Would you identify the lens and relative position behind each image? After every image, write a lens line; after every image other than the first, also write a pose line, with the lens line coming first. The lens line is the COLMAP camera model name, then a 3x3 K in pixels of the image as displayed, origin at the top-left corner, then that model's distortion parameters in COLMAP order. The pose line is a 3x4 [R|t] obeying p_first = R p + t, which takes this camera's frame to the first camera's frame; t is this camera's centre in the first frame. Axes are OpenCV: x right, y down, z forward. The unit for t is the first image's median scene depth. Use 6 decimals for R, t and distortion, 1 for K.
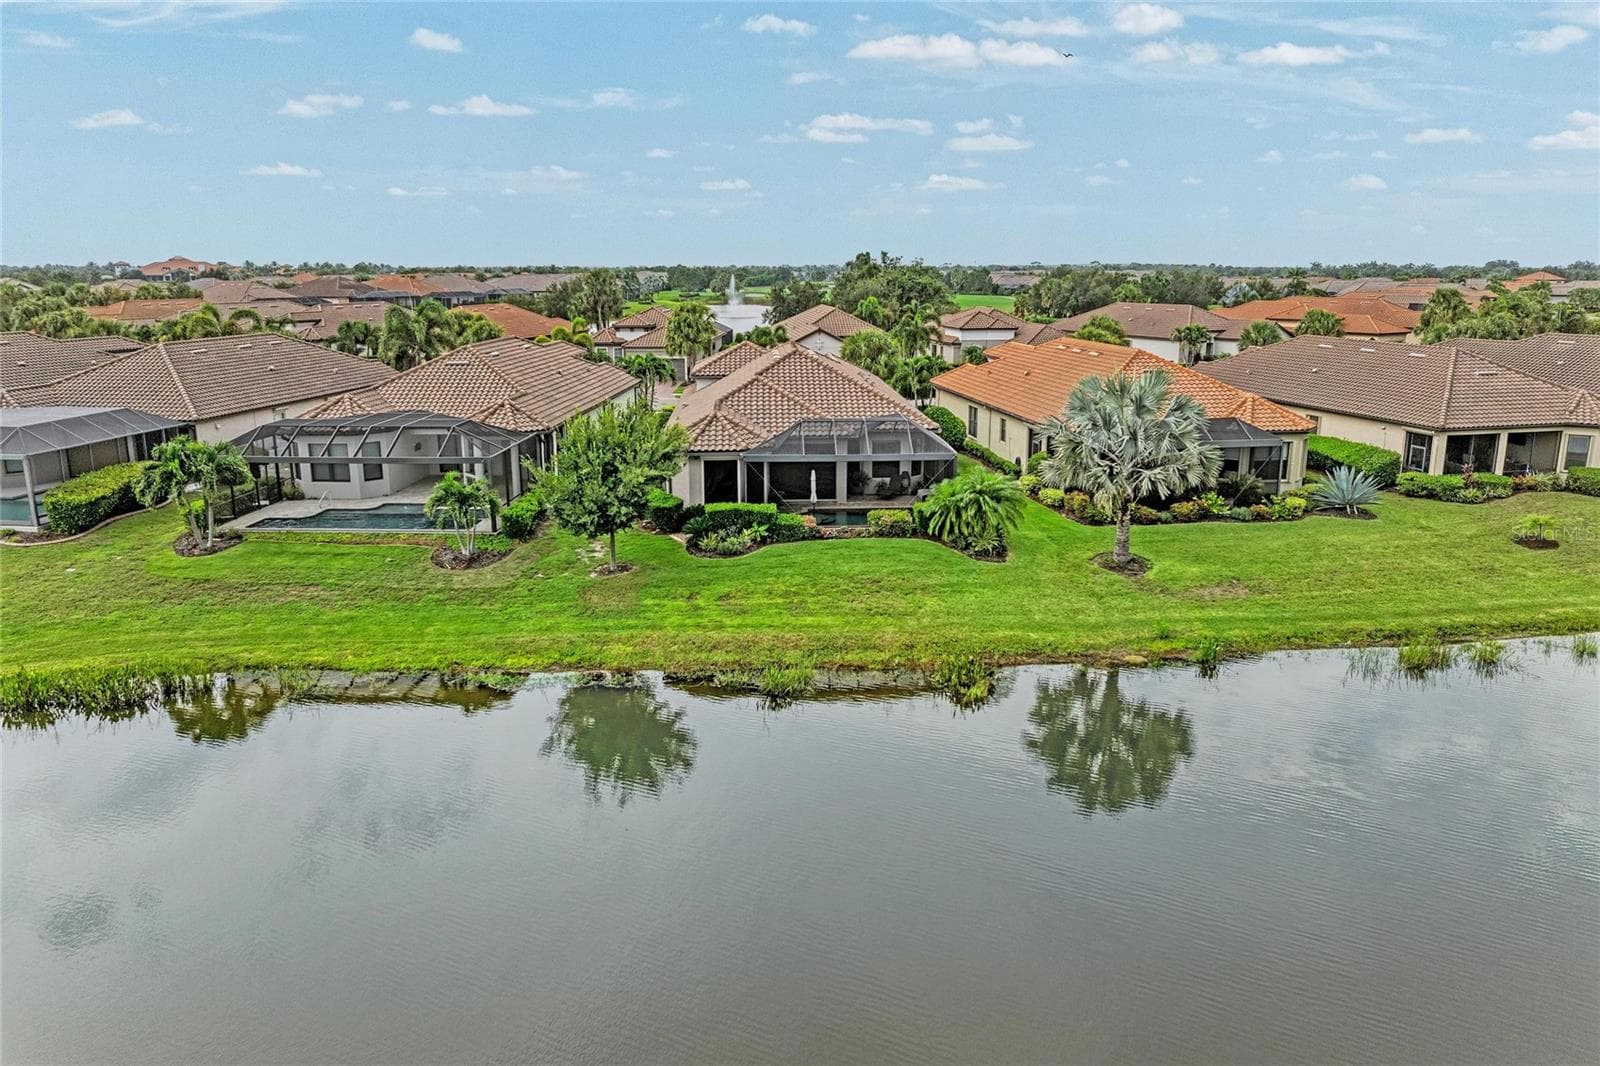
lens RADIAL K [[1105.5, 0, 804.1], [0, 1105.5, 535.1], [0, 0, 1]] dist [-0.023441, 0.008036]
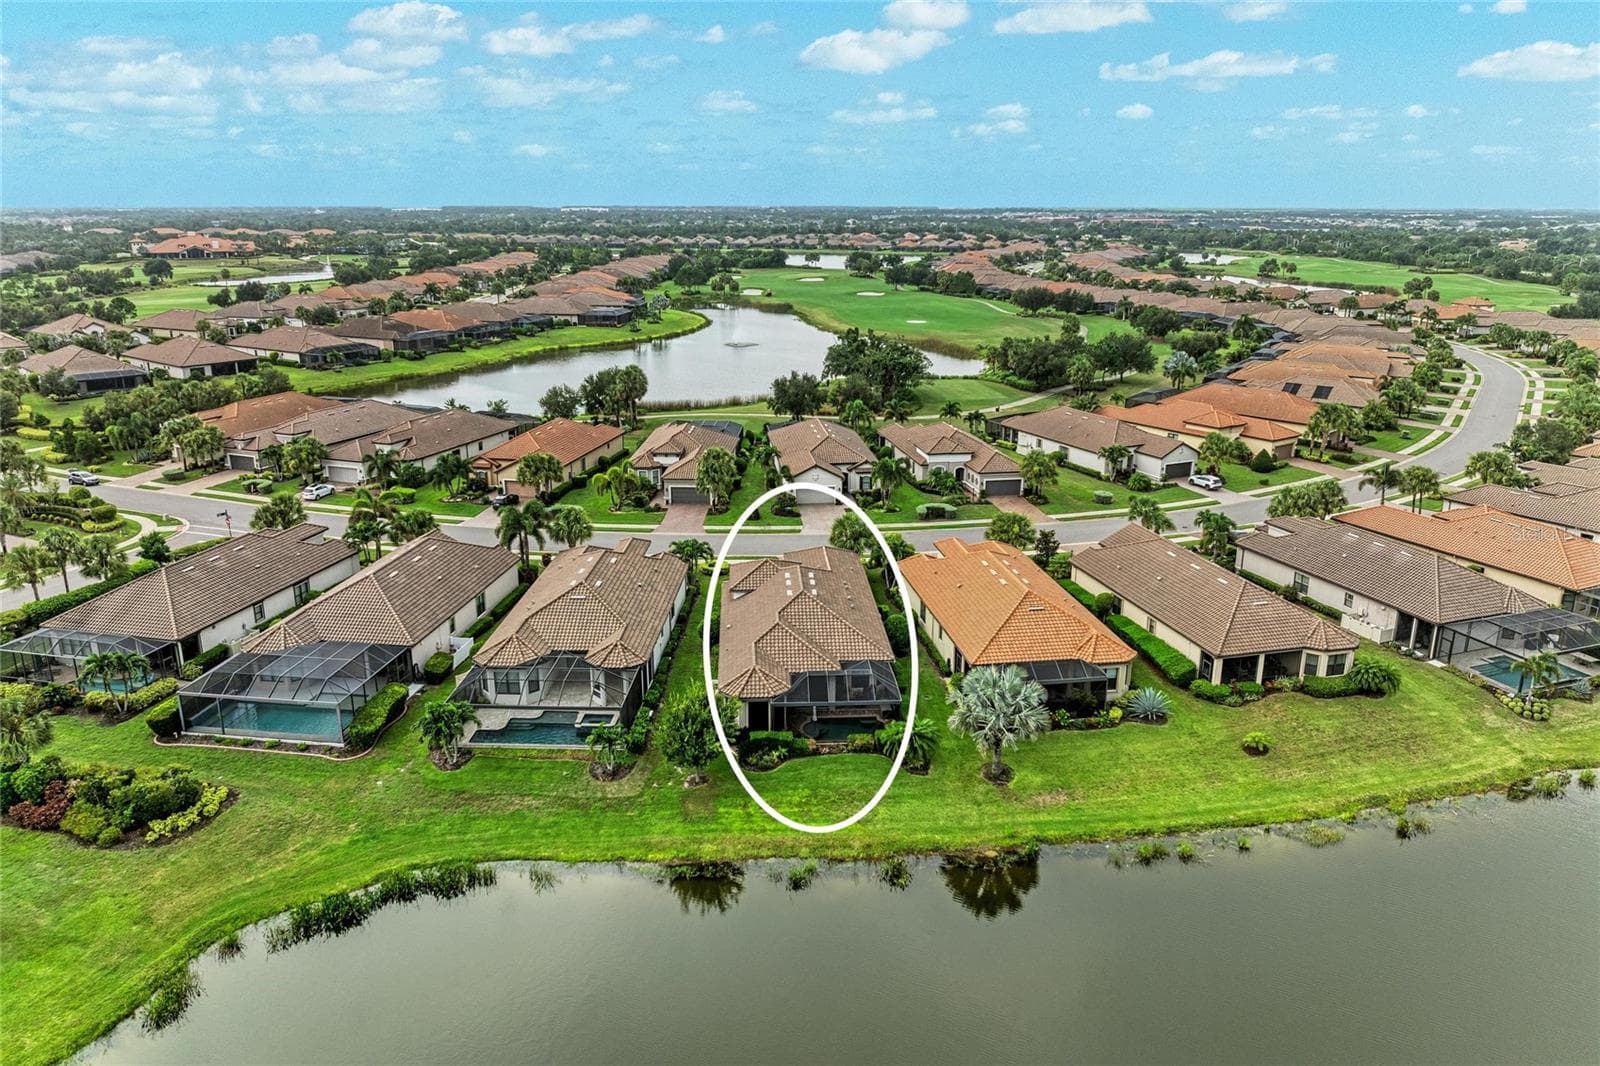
lens RADIAL K [[1105.5, 0, 799.8], [0, 1105.5, 531.4], [0, 0, 1]] dist [-0.023441, 0.008036]
pose [[0.999994, 0.001226, 0.003253, -0.019891], [-0.001408, 0.998416, 0.056251, -0.426773], [-0.003179, -0.056255, 0.998411, -0.647692]]
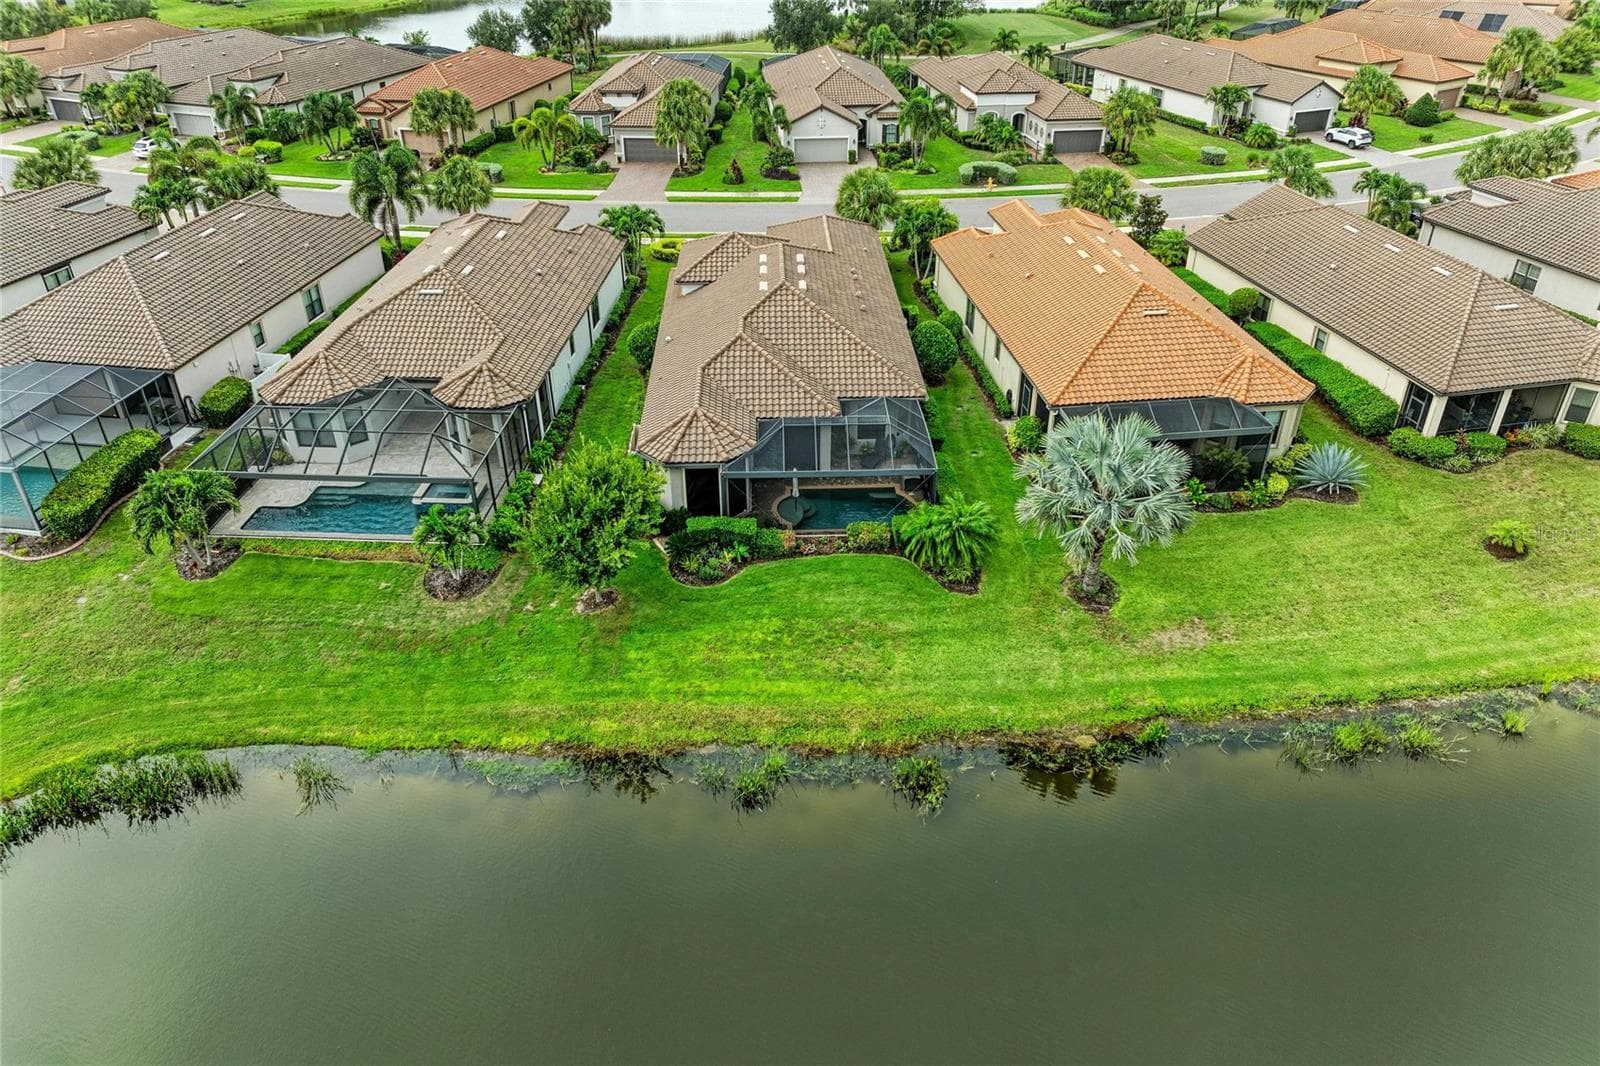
lens RADIAL K [[1105.5, 0, 804.9], [0, 1105.5, 524.2], [0, 0, 1]] dist [-0.023441, 0.008036]
pose [[0.999903, 0.007512, -0.011701, 0.031105], [-0.003389, 0.947807, 0.318828, -0.349708], [0.013485, -0.318757, 0.947741, 0.037189]]
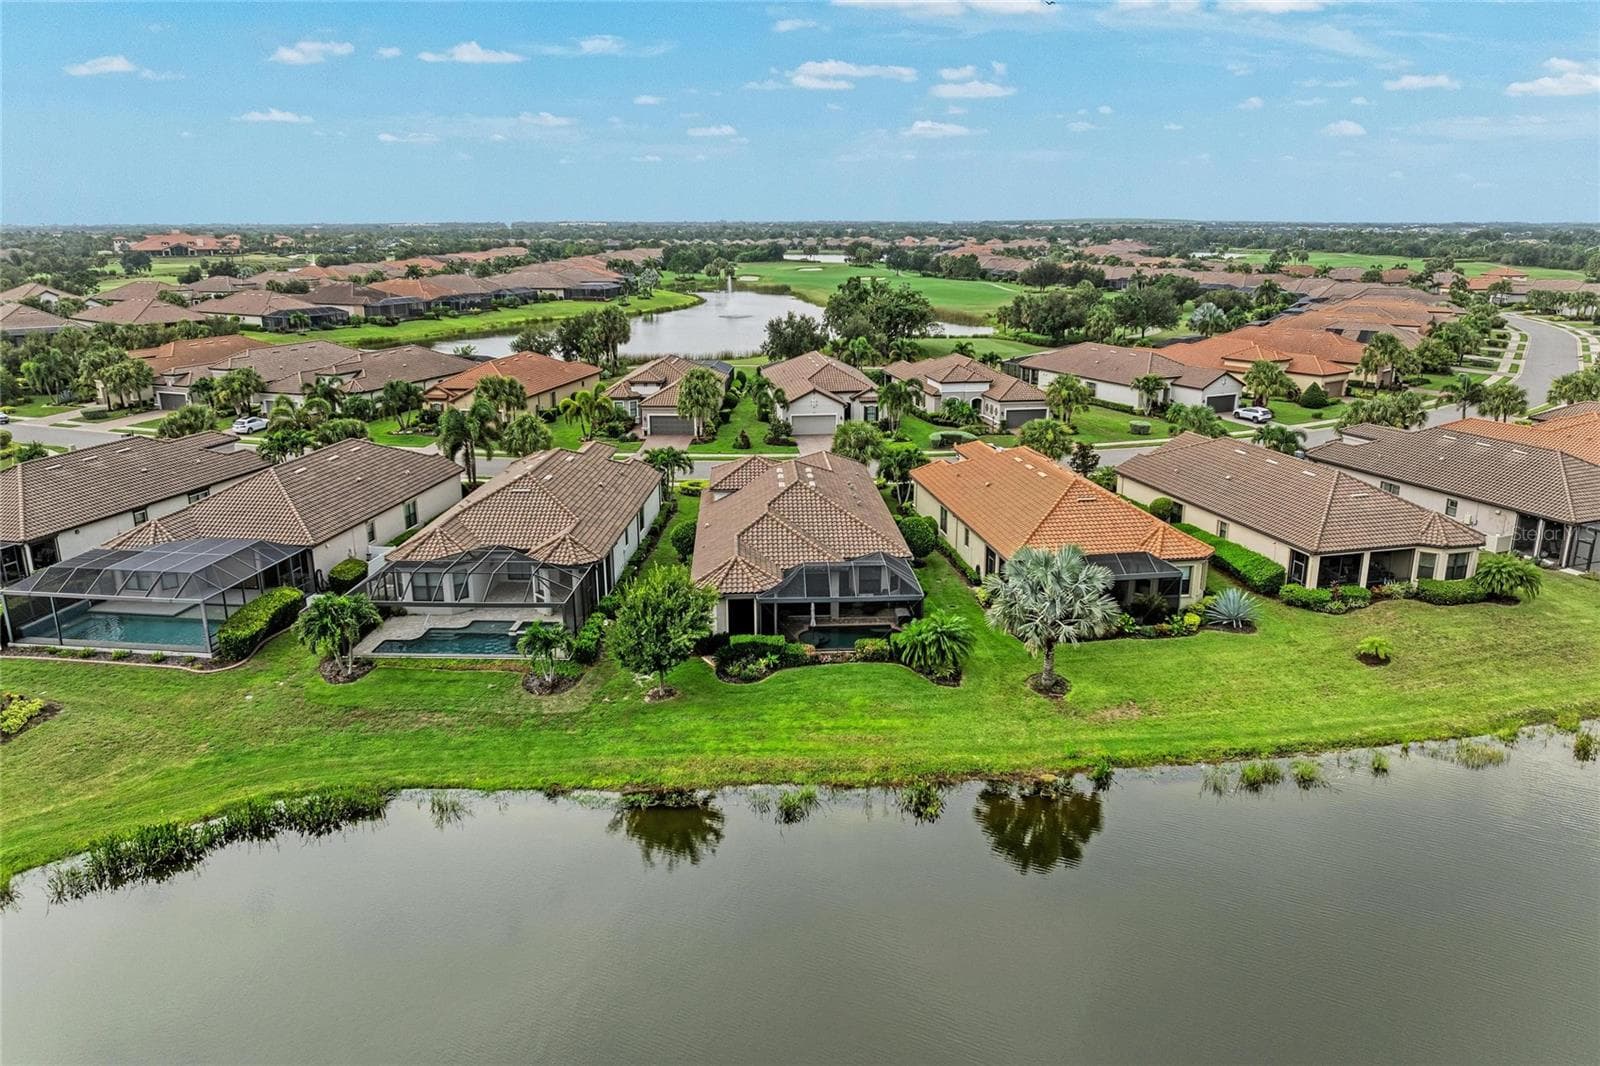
lens RADIAL K [[1105.5, 0, 801.8], [0, 1105.5, 531.1], [0, 0, 1]] dist [-0.023441, 0.008036]
pose [[0.999983, -0.002996, 0.005016, -0.011211], [0.002800, 0.999249, 0.038644, -0.202807], [-0.005128, -0.038629, 0.999240, -0.294598]]
